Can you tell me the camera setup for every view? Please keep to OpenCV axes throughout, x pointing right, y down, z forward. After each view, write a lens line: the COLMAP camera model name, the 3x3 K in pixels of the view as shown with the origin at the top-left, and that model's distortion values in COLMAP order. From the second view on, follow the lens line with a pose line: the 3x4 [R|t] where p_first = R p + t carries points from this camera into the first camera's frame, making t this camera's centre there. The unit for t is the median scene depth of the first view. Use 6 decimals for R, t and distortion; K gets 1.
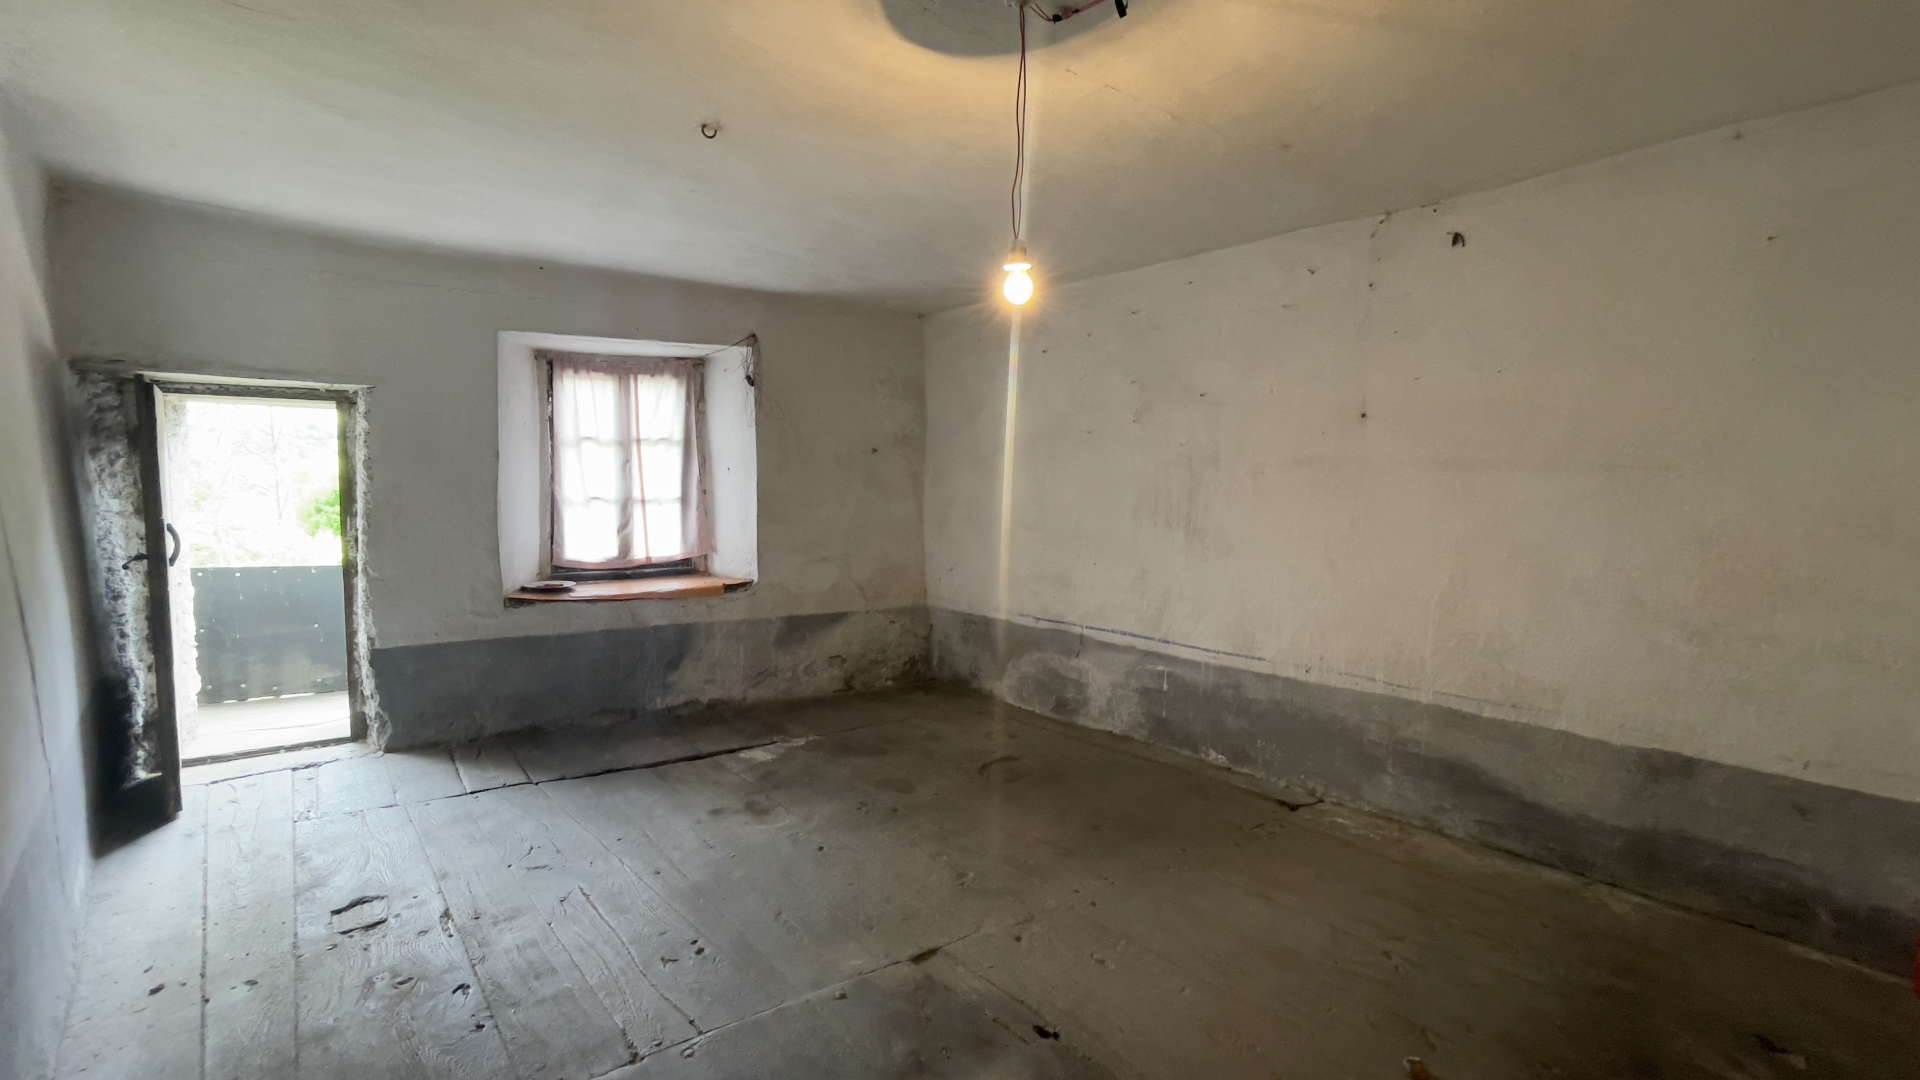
lens RADIAL K [[784.7, 0, 956.0], [0, 784.7, 532.9], [0, 0, 1]] dist [-0.006035, 0.006333]
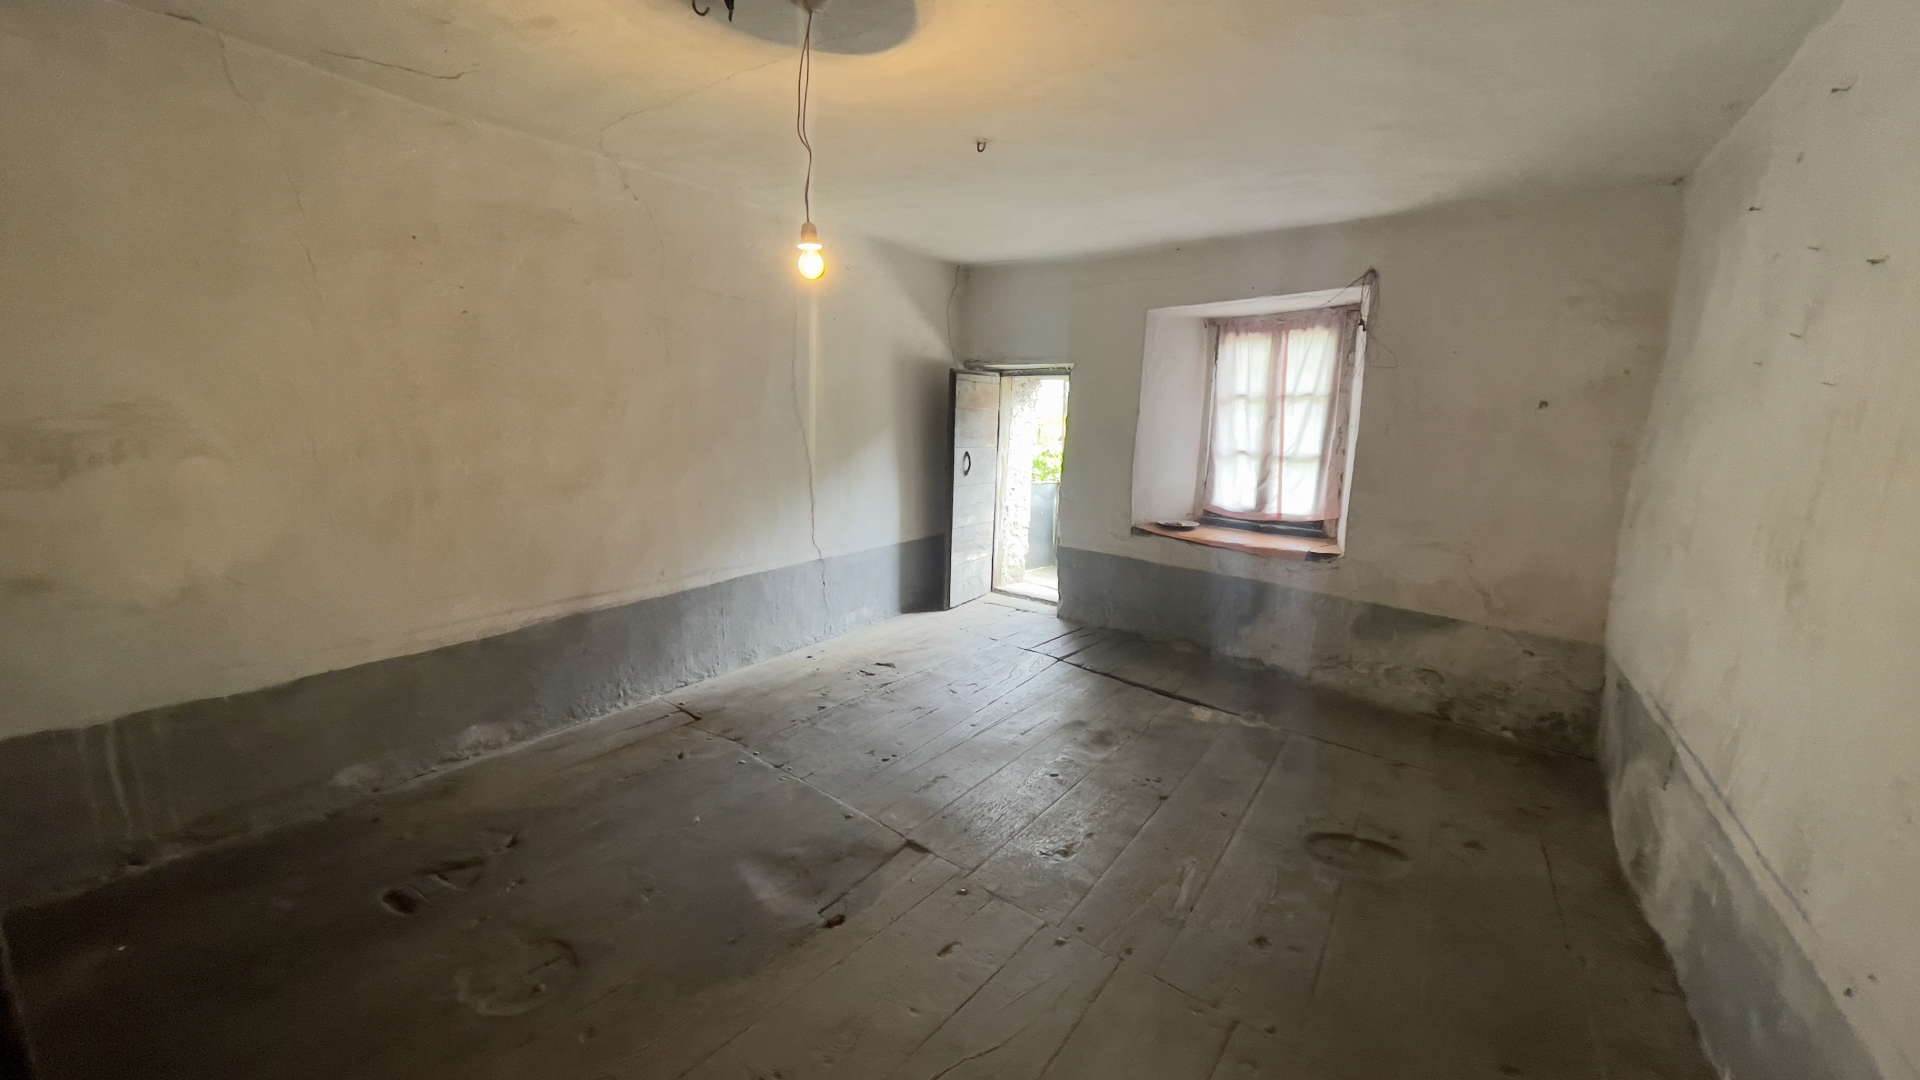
lens RADIAL K [[784.7, 0, 952.1], [0, 784.7, 538.9], [0, 0, 1]] dist [-0.006035, 0.006333]
pose [[0.236165, 0.154893, -0.959288, 0.516750], [-0.093501, 0.986255, 0.136228, -0.037834], [0.967204, 0.057522, 0.247402, 0.374488]]
